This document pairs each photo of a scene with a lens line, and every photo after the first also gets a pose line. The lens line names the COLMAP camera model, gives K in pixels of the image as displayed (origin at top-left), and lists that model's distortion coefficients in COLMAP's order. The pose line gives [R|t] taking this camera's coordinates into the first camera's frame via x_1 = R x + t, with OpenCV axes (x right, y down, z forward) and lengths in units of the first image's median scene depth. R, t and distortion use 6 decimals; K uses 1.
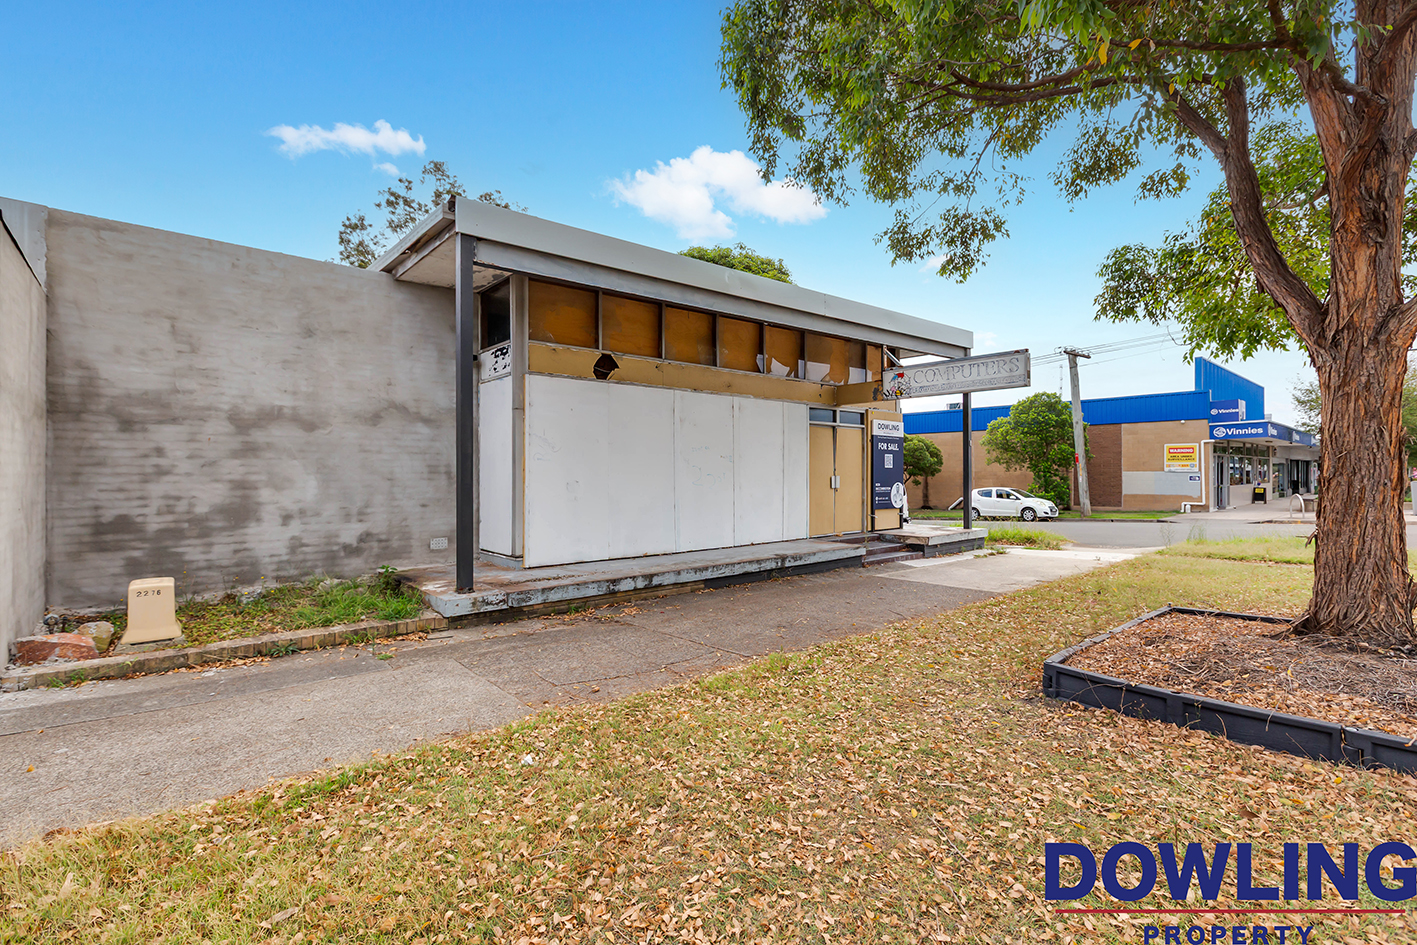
lens RADIAL K [[641.3, 0, 708.5], [0, 641.3, 472.5], [0, 0, 1]] dist [0.000577, 0.000000]
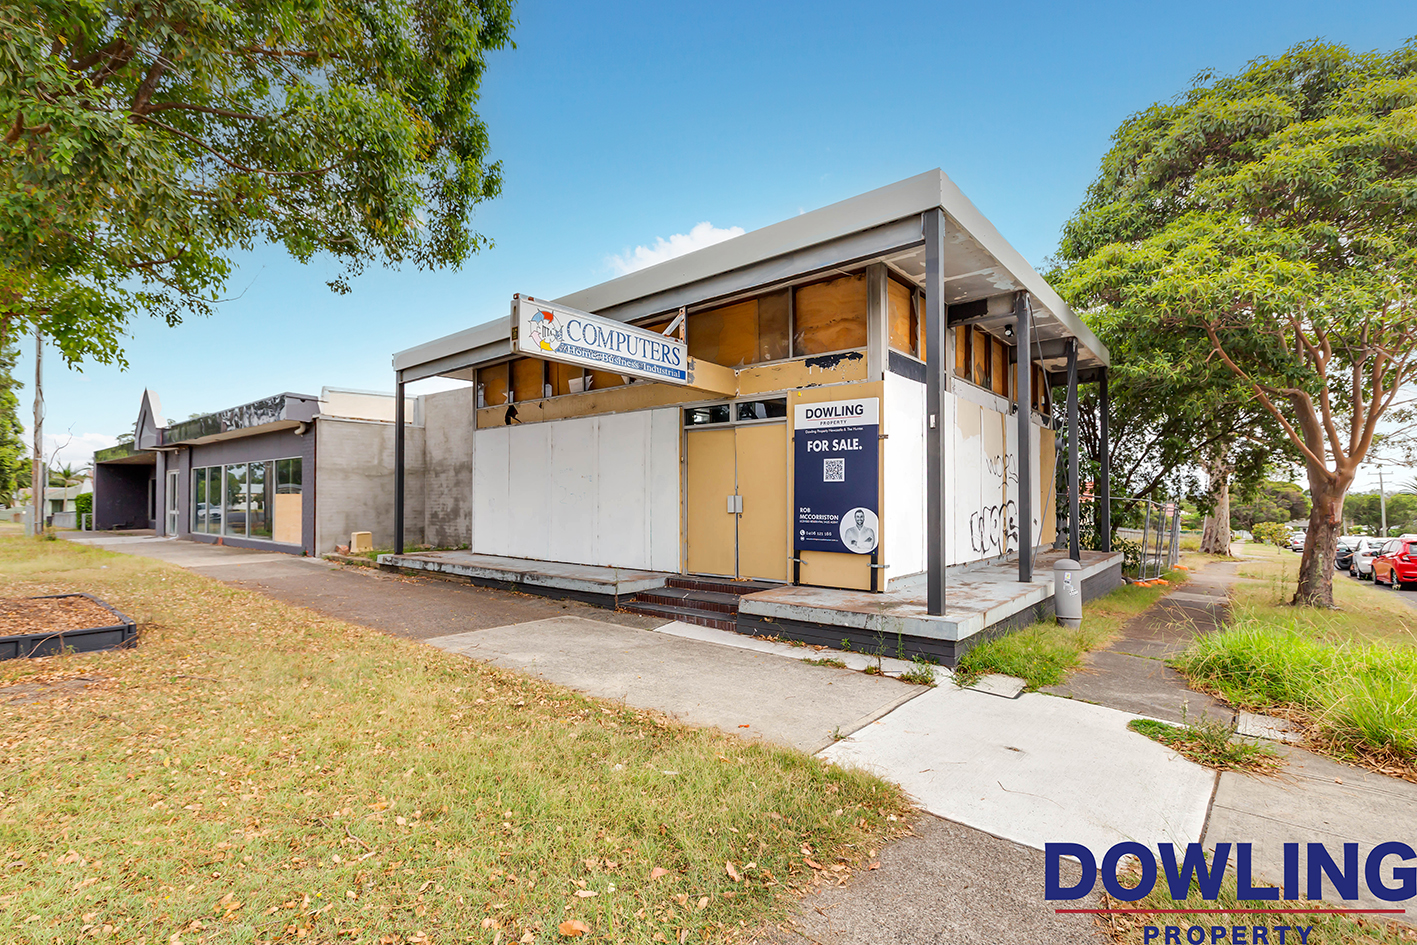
lens RADIAL K [[660.5, 0, 696.8], [0, 660.5, 495.7], [0, 0, 1]] dist [-0.000083, -0.000003]
pose [[0.146803, -0.002149, -0.989163, 1.511725], [0.000589, 0.999998, -0.002085, 0.011409], [0.989166, -0.000276, 0.146804, 1.396911]]
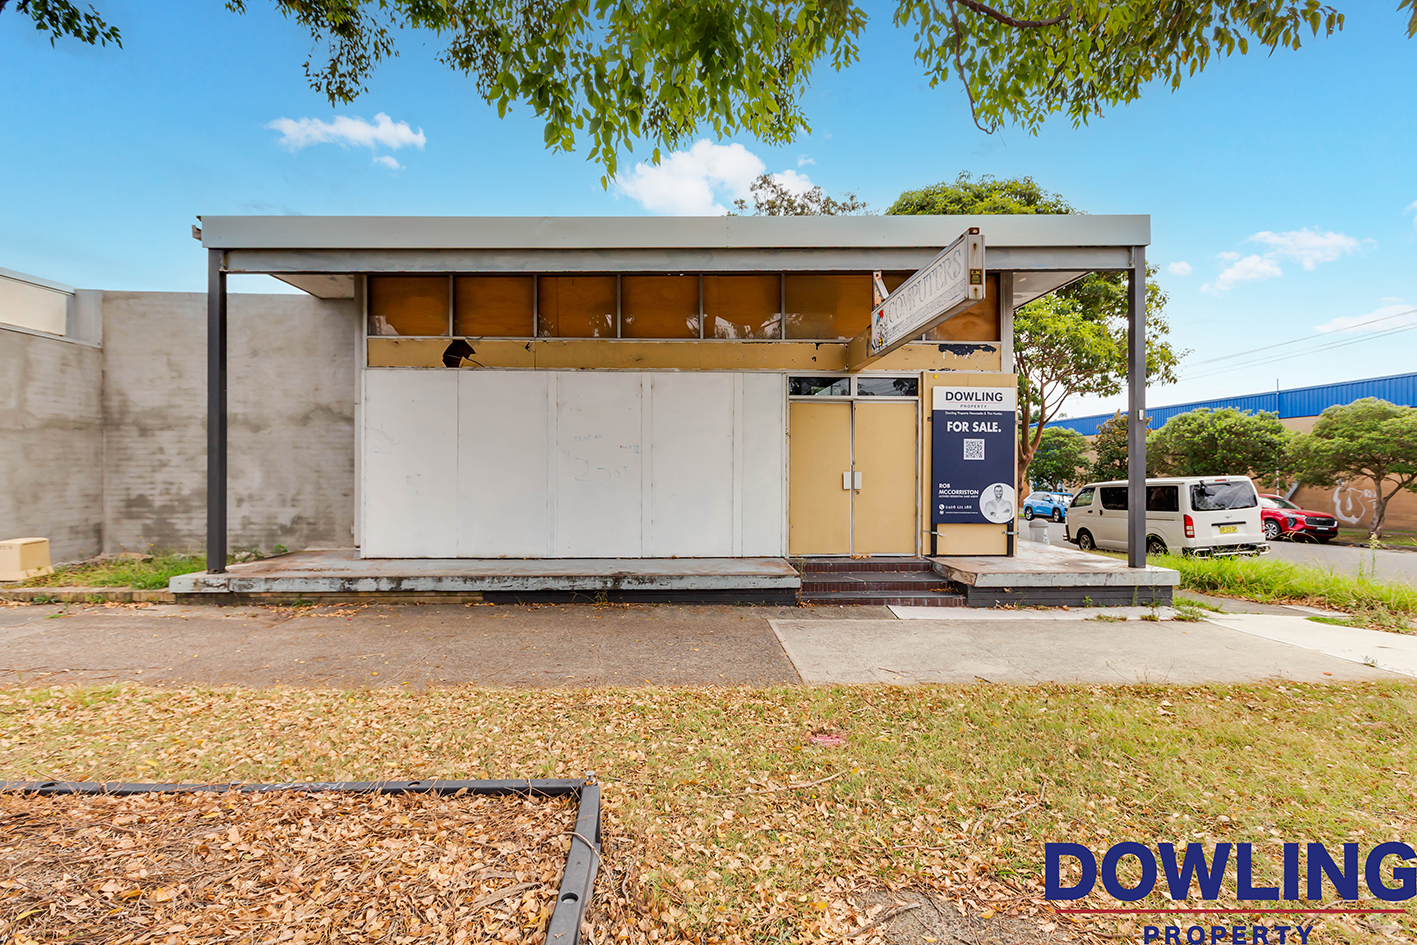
lens RADIAL K [[641.3, 0, 708.5], [0, 641.3, 472.5], [0, 0, 1]] dist [0.000577, 0.000000]
pose [[0.774944, 0.006188, -0.632000, 0.850889], [-0.002906, 0.999976, 0.006227, 0.003716], [0.632023, -0.002989, 0.774944, 0.592524]]
